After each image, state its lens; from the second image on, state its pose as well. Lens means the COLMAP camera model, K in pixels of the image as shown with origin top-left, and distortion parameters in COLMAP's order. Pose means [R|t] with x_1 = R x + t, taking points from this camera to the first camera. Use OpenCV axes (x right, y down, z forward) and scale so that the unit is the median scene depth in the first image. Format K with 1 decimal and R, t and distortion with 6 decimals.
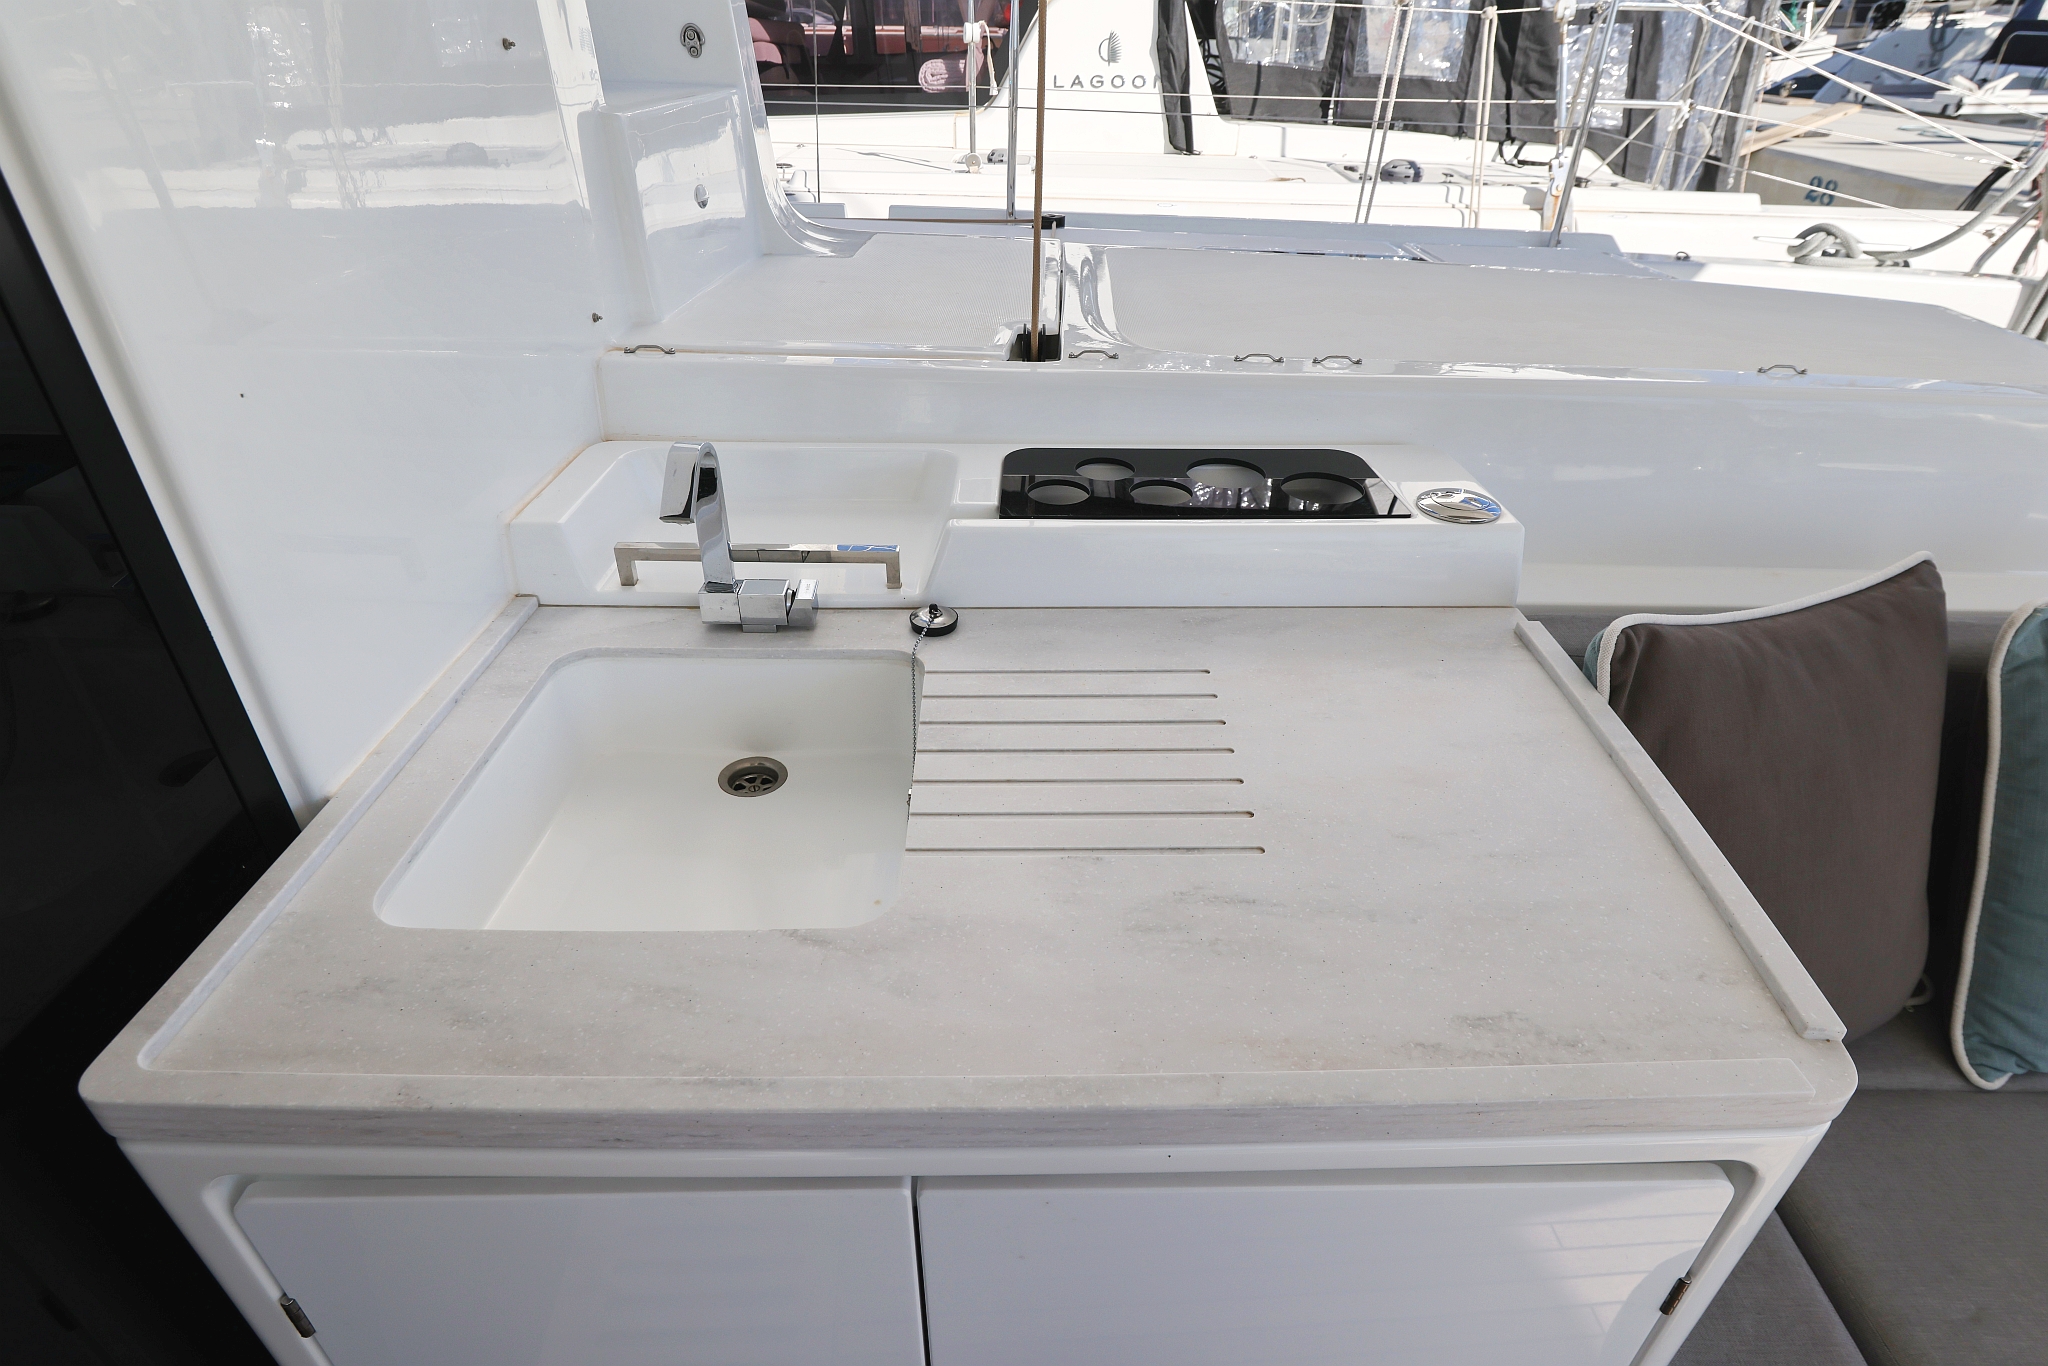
lens RADIAL K [[1103.0, 0, 1022.6], [0, 1103.0, 687.1], [0, 0, 1]] dist [0.005510, -0.000882]
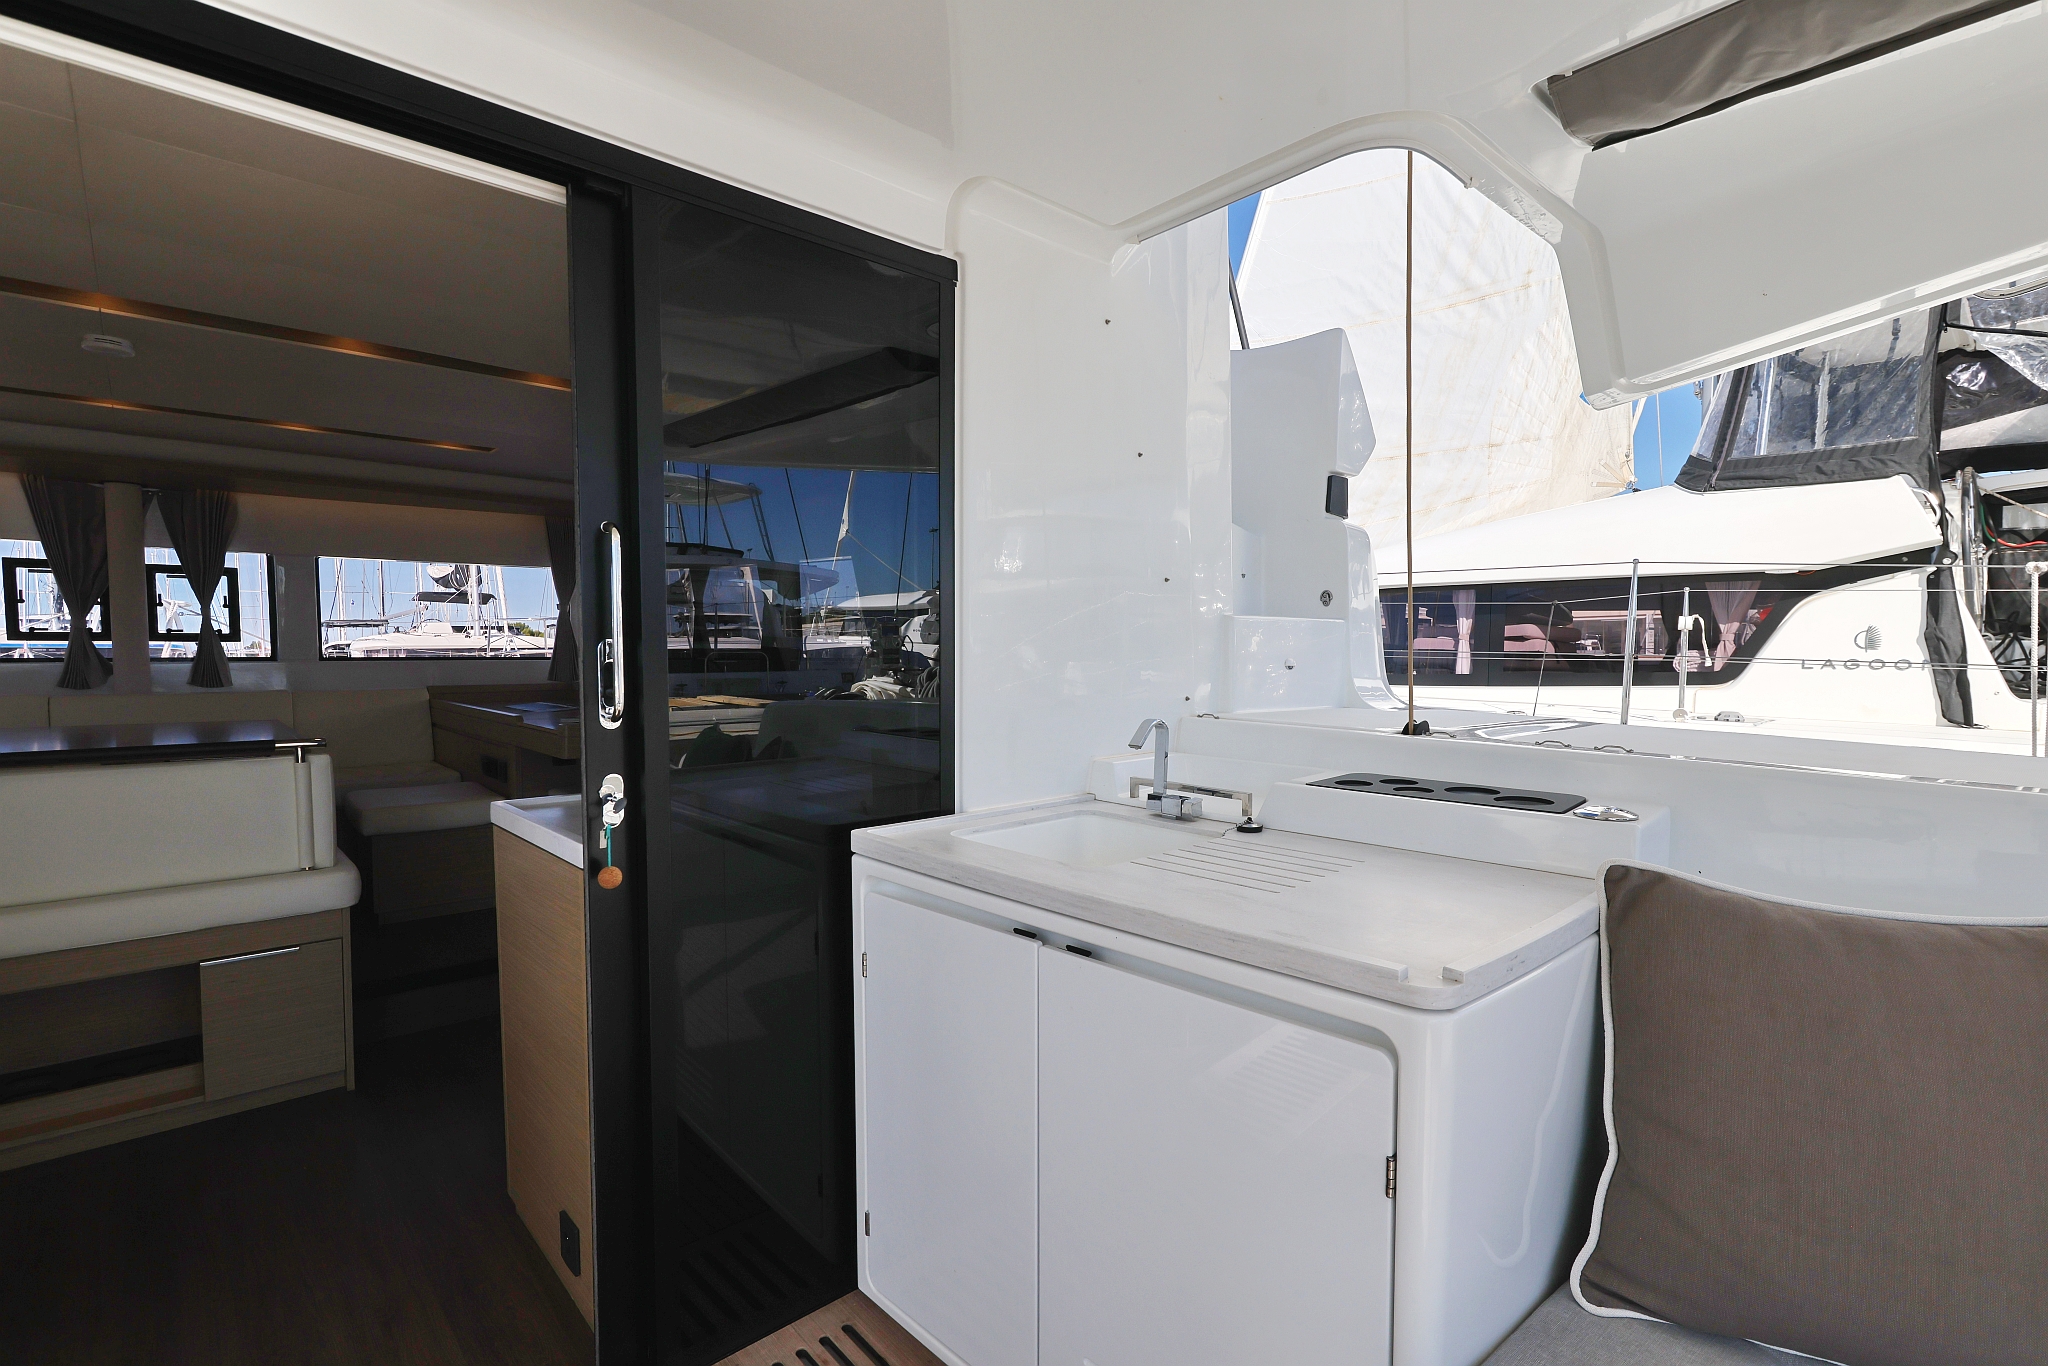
lens RADIAL K [[1004.4, 0, 1020.9], [0, 1004.4, 689.3], [0, 0, 1]] dist [-0.000533, -0.000089]
pose [[0.658605, 0.021385, -0.752185, 0.276896], [-0.396916, 0.859103, -0.323110, 0.129262], [0.639295, 0.511356, 0.574297, -0.096896]]
